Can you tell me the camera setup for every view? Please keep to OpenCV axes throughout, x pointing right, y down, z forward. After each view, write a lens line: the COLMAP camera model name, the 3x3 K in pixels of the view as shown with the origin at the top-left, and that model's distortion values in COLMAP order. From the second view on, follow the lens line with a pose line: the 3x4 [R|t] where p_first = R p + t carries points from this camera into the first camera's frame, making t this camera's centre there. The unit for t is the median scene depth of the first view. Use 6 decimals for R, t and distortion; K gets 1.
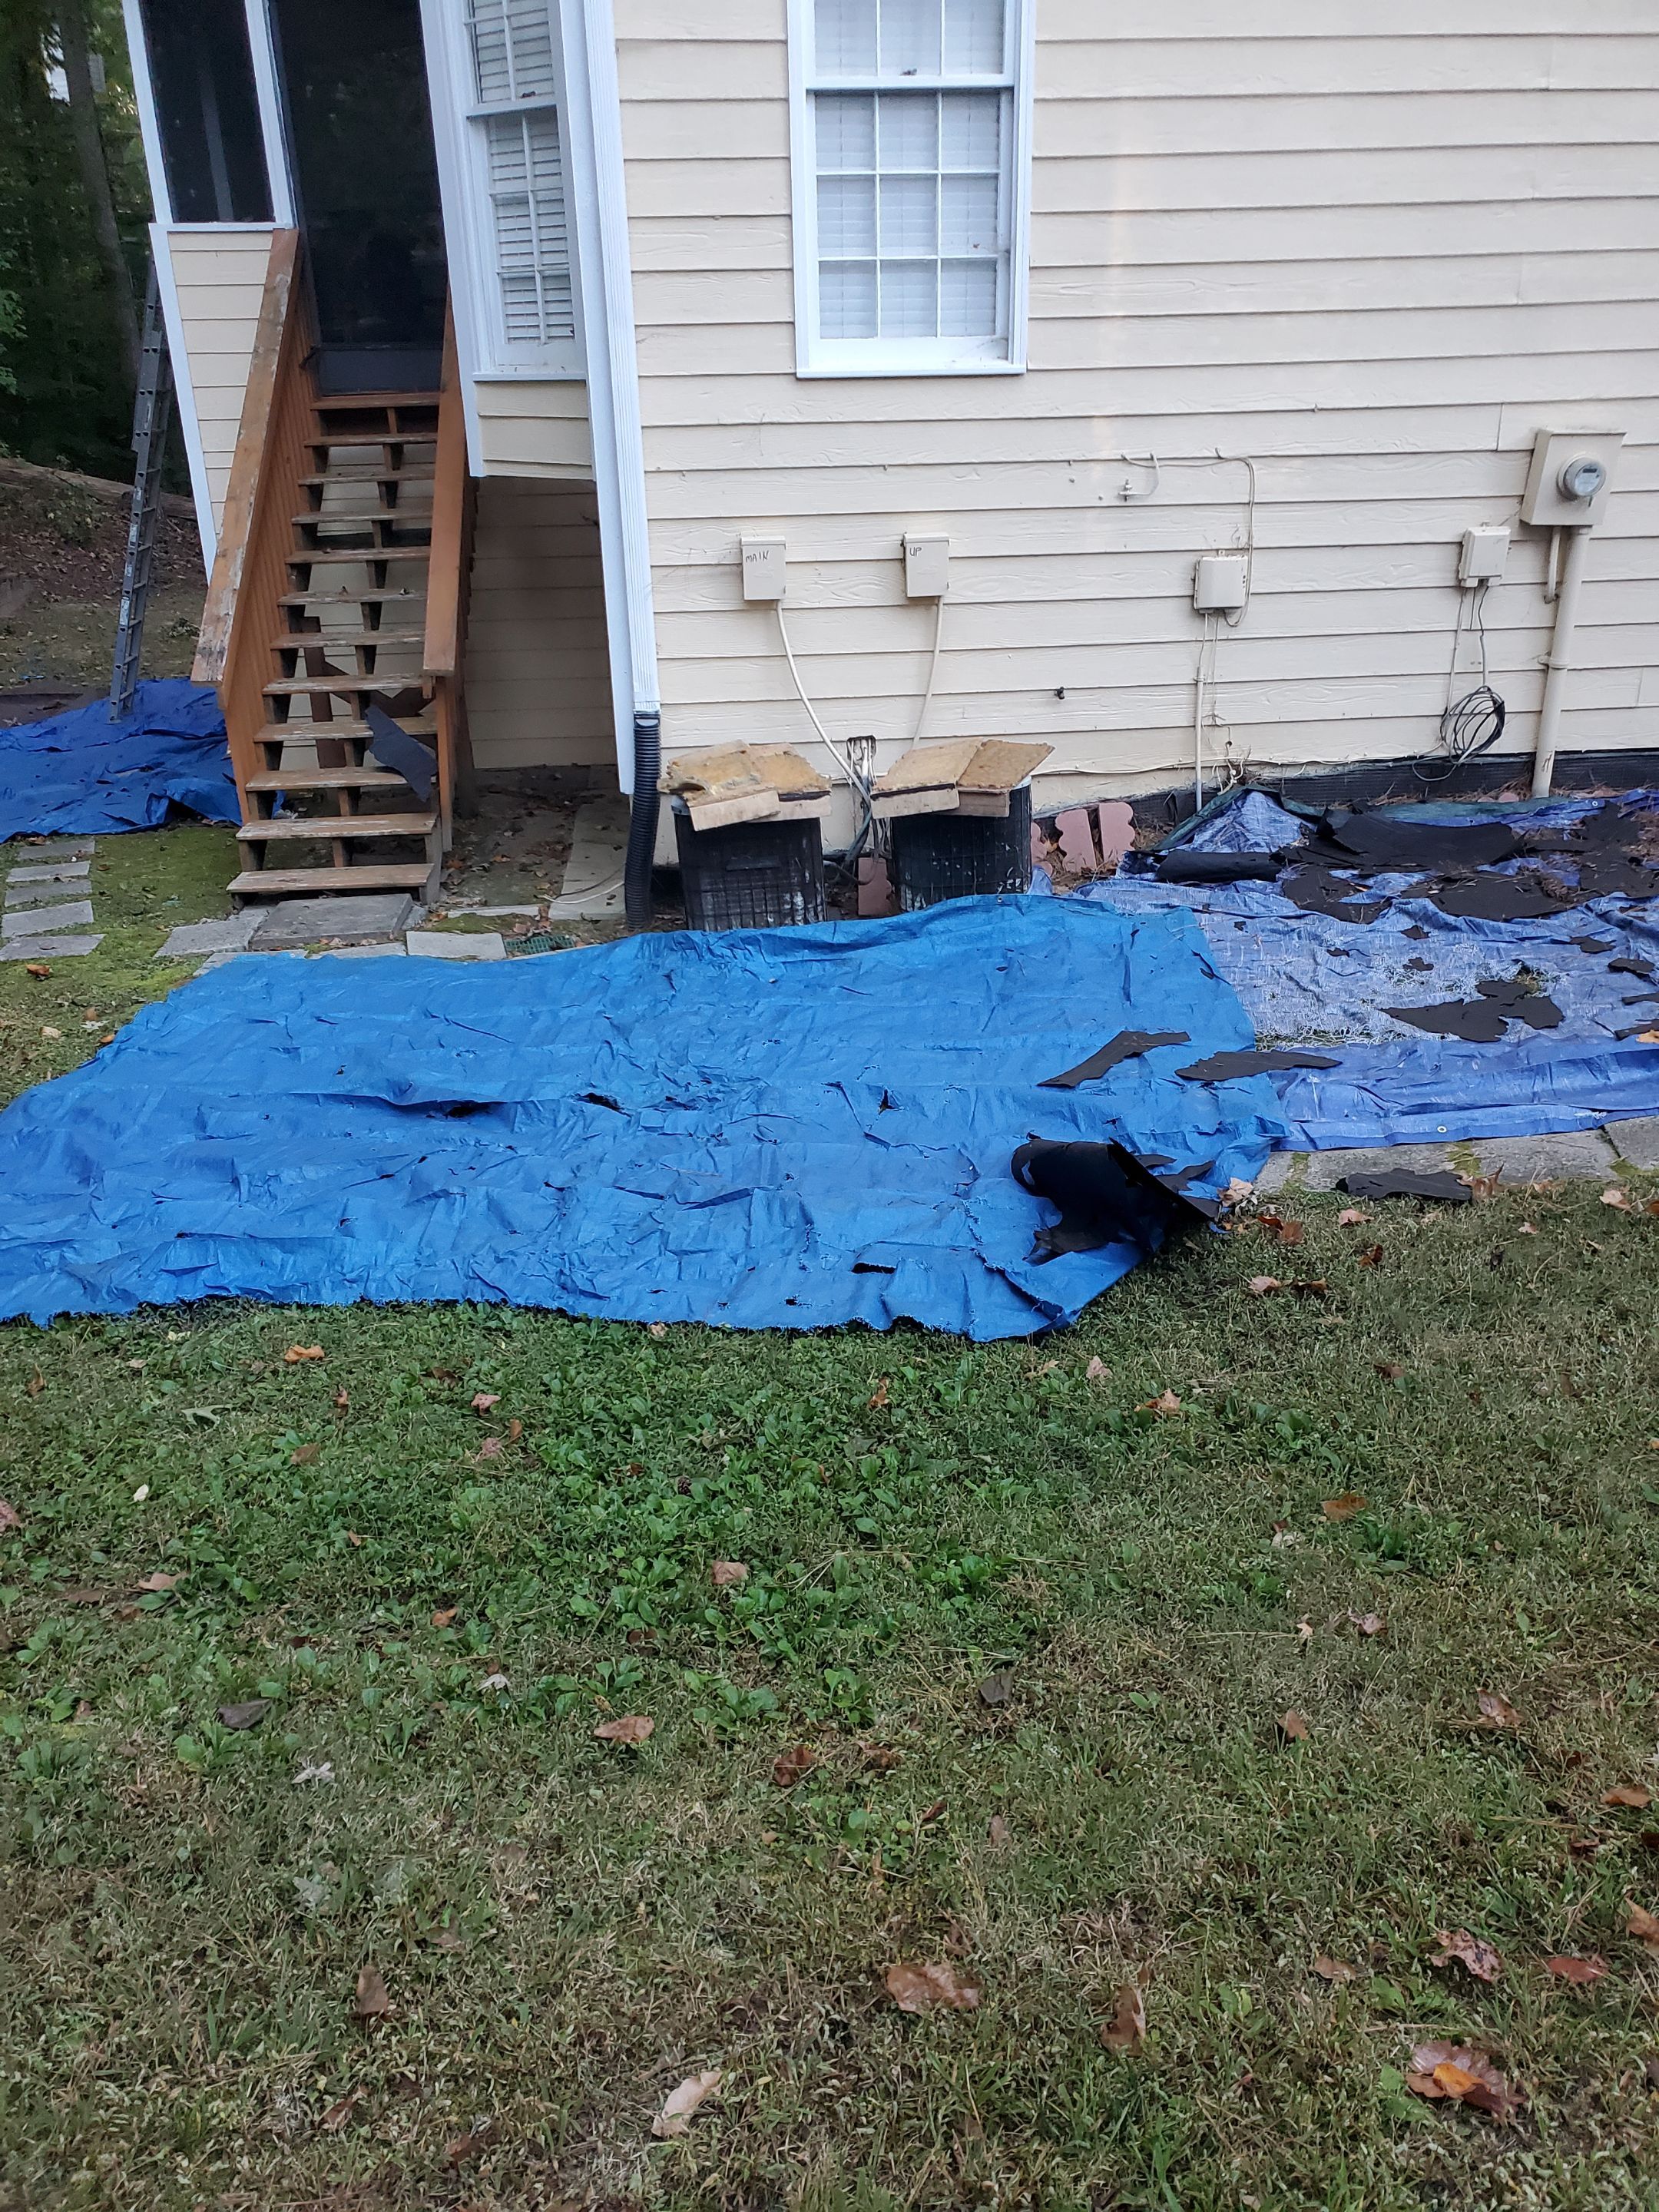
lens RADIAL K [[1740.2, 0, 829.5], [0, 1740.2, 1106.0], [0, 0, 1]] dist [0.023784, 0.003294]
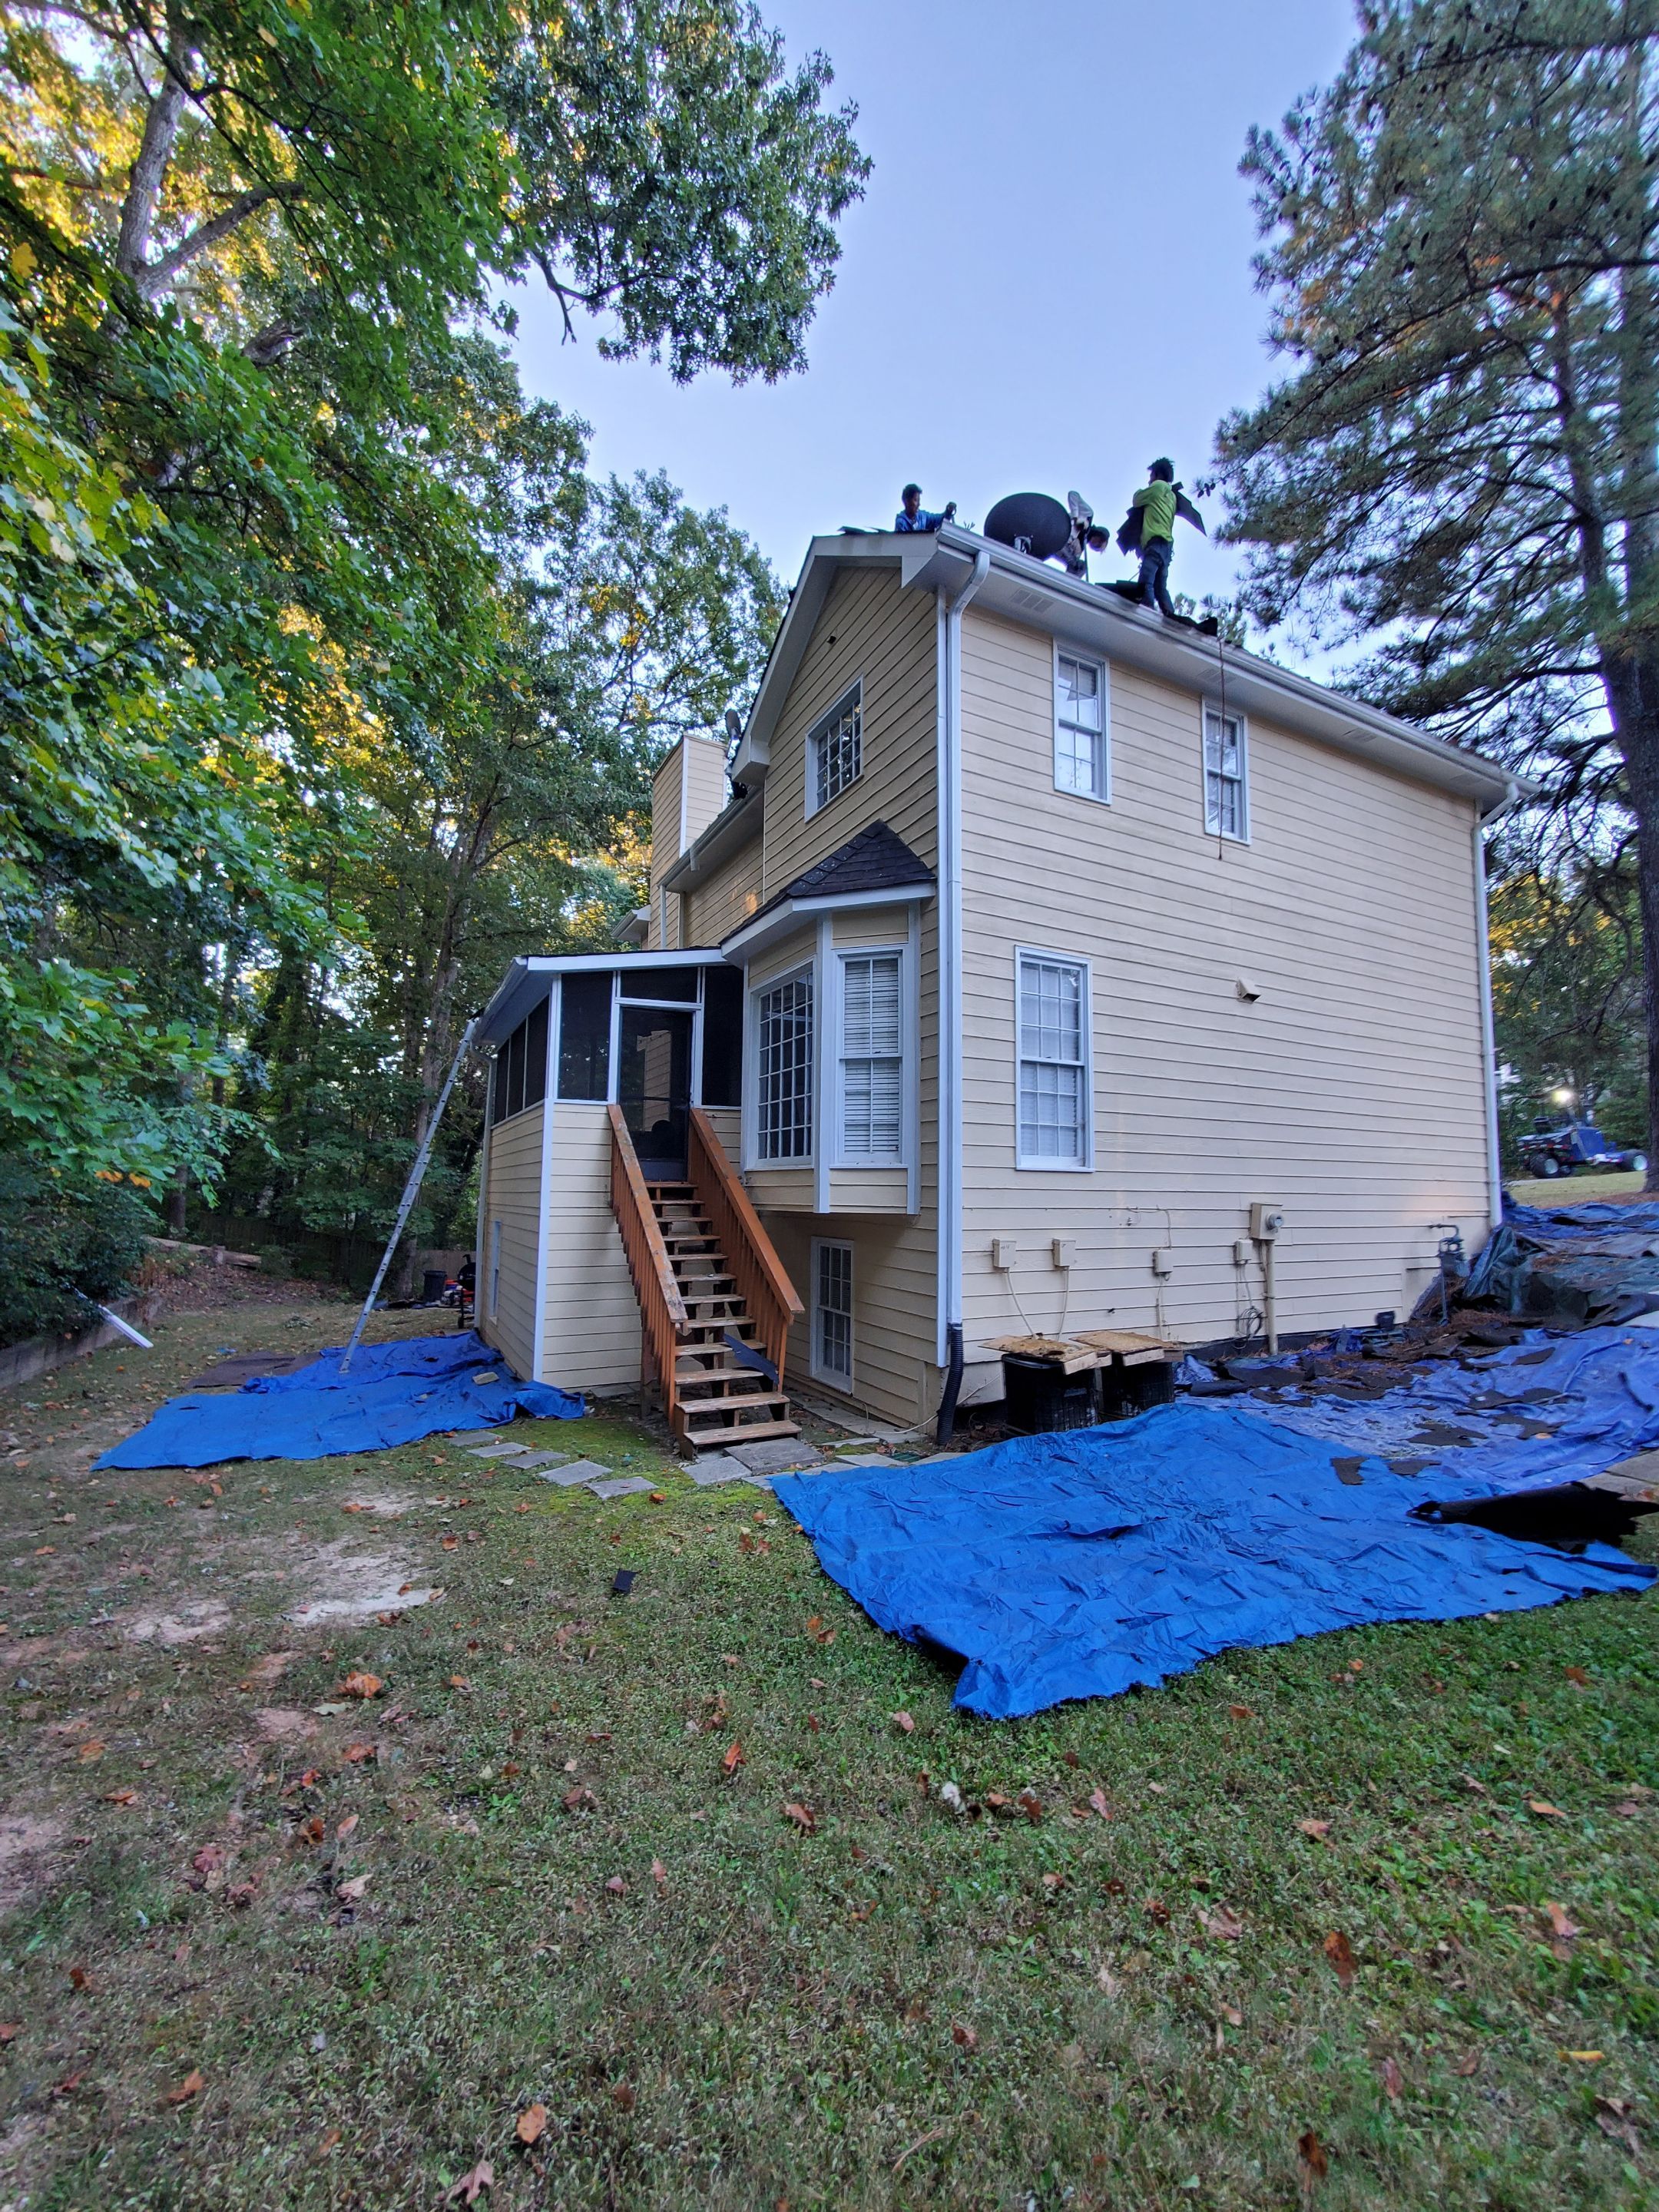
lens RADIAL K [[879.3, 0, 829.5], [0, 879.3, 1106.0], [0, 0, 1]] dist [0.001849, 0.000034]
pose [[0.925741, 0.067260, 0.372130, -0.616232], [0.124818, 0.874560, -0.468578, 0.004346], [-0.356966, 0.480230, 0.801220, 0.145639]]
